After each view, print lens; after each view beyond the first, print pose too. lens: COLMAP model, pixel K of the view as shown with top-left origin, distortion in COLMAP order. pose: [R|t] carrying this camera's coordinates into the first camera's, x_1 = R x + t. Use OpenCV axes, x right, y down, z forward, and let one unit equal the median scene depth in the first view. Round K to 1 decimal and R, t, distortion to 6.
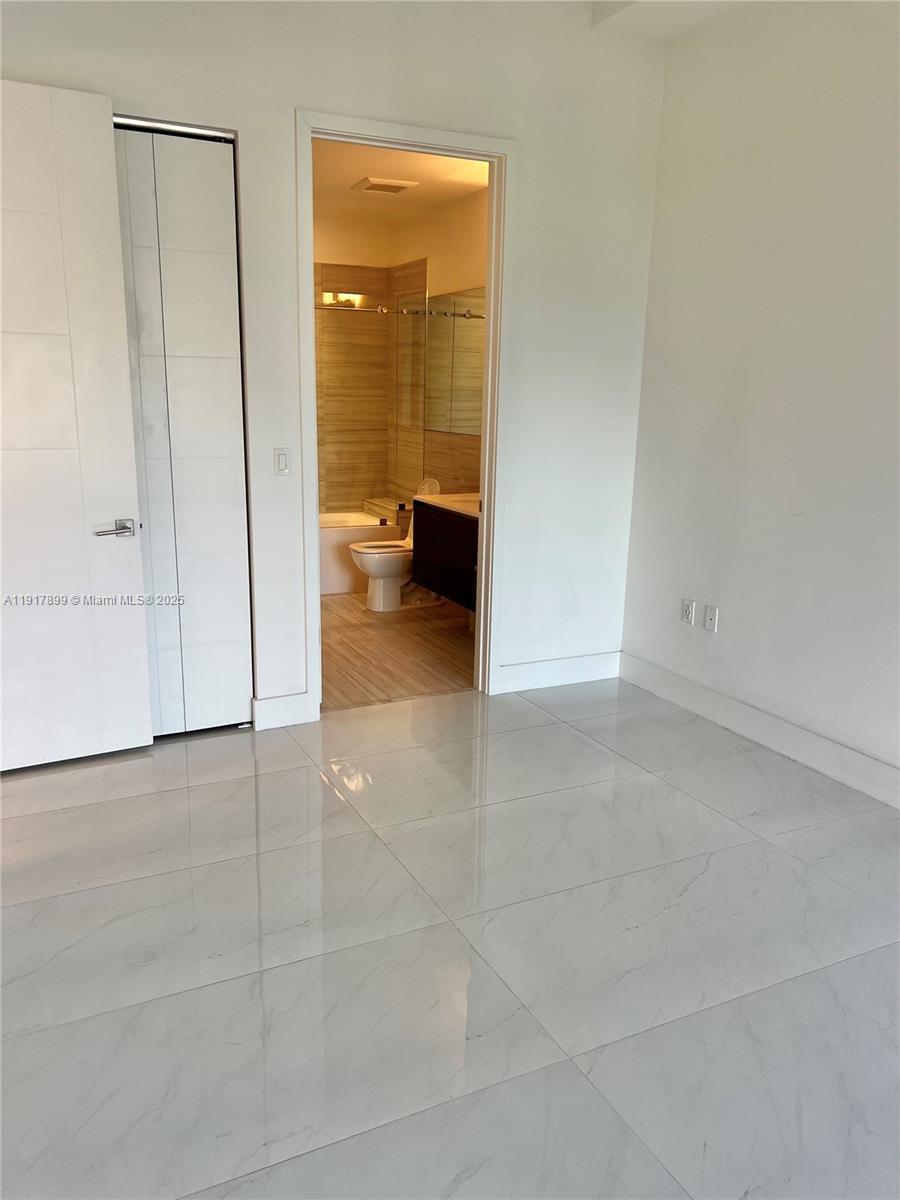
lens RADIAL K [[922.1, 0, 440.7], [0, 922.1, 621.5], [0, 0, 1]] dist [0.066793, -0.059927]
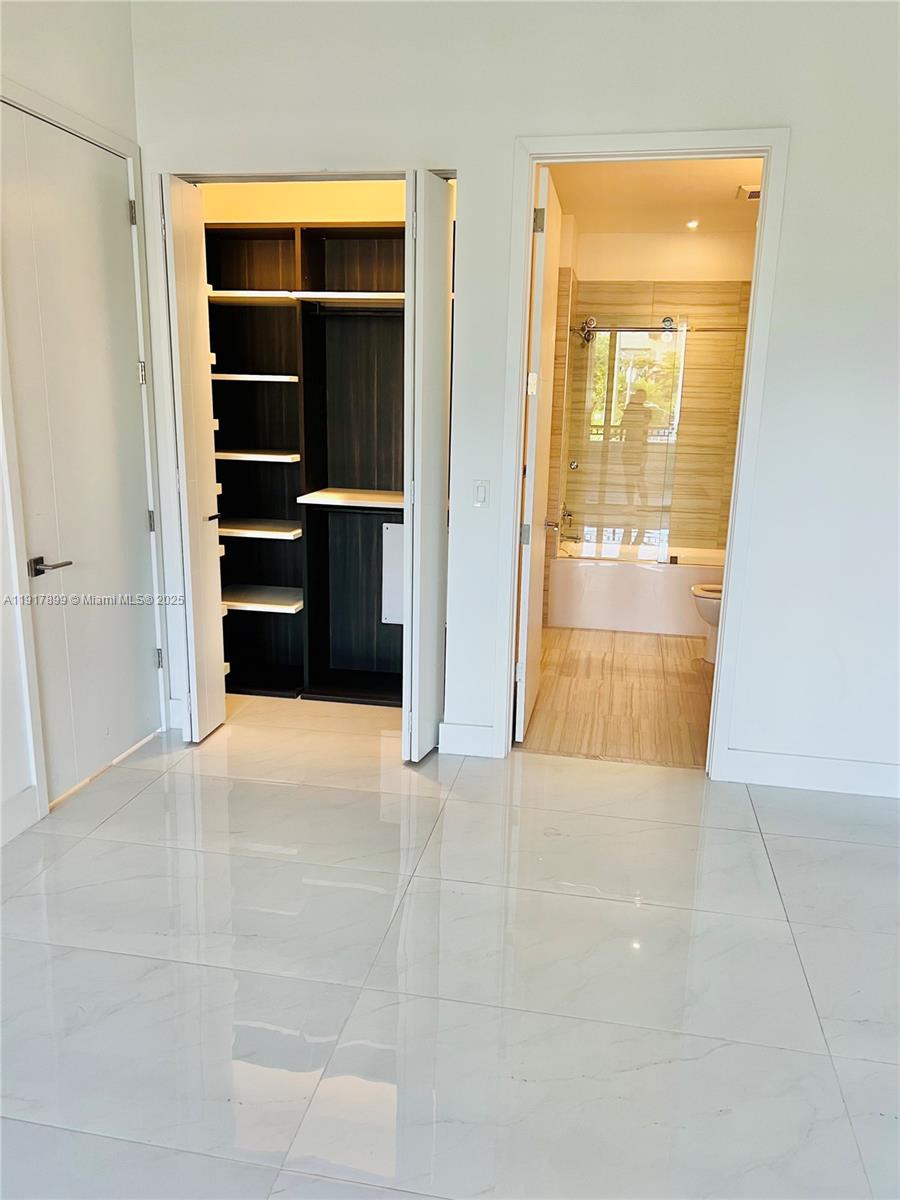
lens RADIAL K [[922.1, 0, 428.2], [0, 922.1, 610.3], [0, 0, 1]] dist [0.066793, -0.059927]
pose [[0.792152, 0.140858, -0.593847, 0.224209], [-0.159034, 0.987028, 0.021980, -0.034369], [0.589240, 0.077030, 0.804277, 0.100532]]
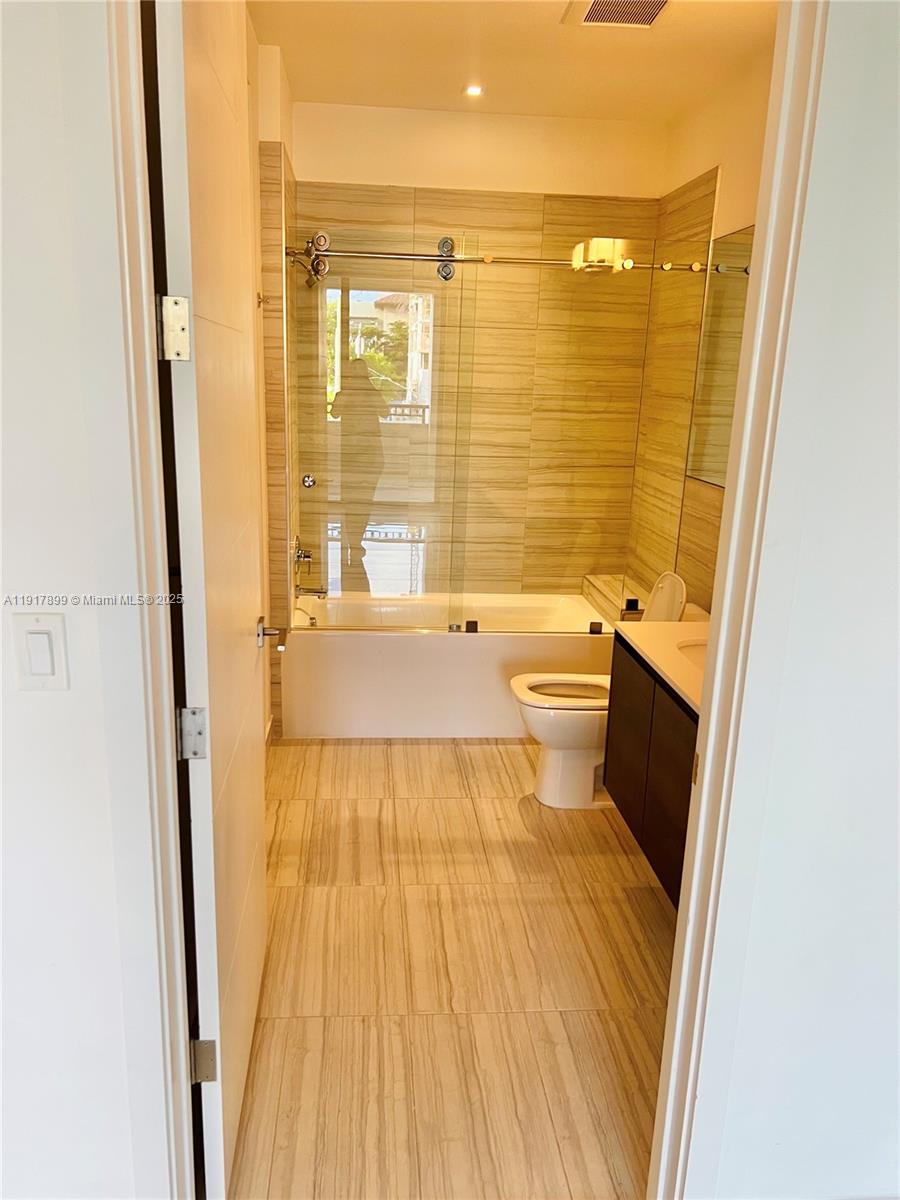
lens RADIAL K [[922.1, 0, 446.8], [0, 922.1, 612.8], [0, 0, 1]] dist [0.066793, -0.059927]
pose [[0.937406, 0.103137, -0.332615, 0.043628], [-0.103972, 0.994462, 0.015338, -0.118229], [0.332355, 0.020205, 0.942938, 0.419165]]
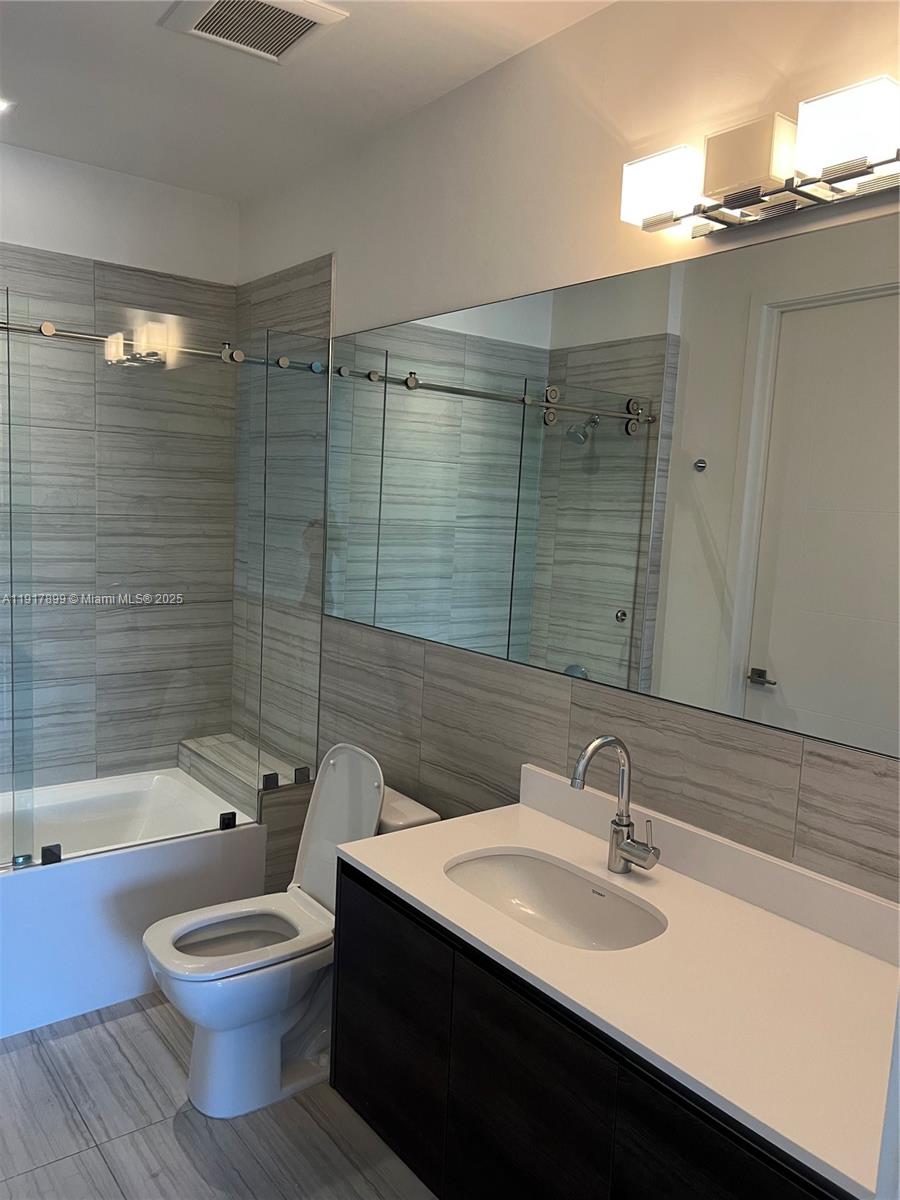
lens RADIAL K [[922.1, 0, 438.7], [0, 922.1, 608.2], [0, 0, 1]] dist [0.066793, -0.059927]
pose [[0.979926, 0.002001, 0.199350, -0.052903], [0.022920, 0.992188, -0.122625, -0.153695], [-0.198038, 0.124732, 0.972226, 0.543498]]
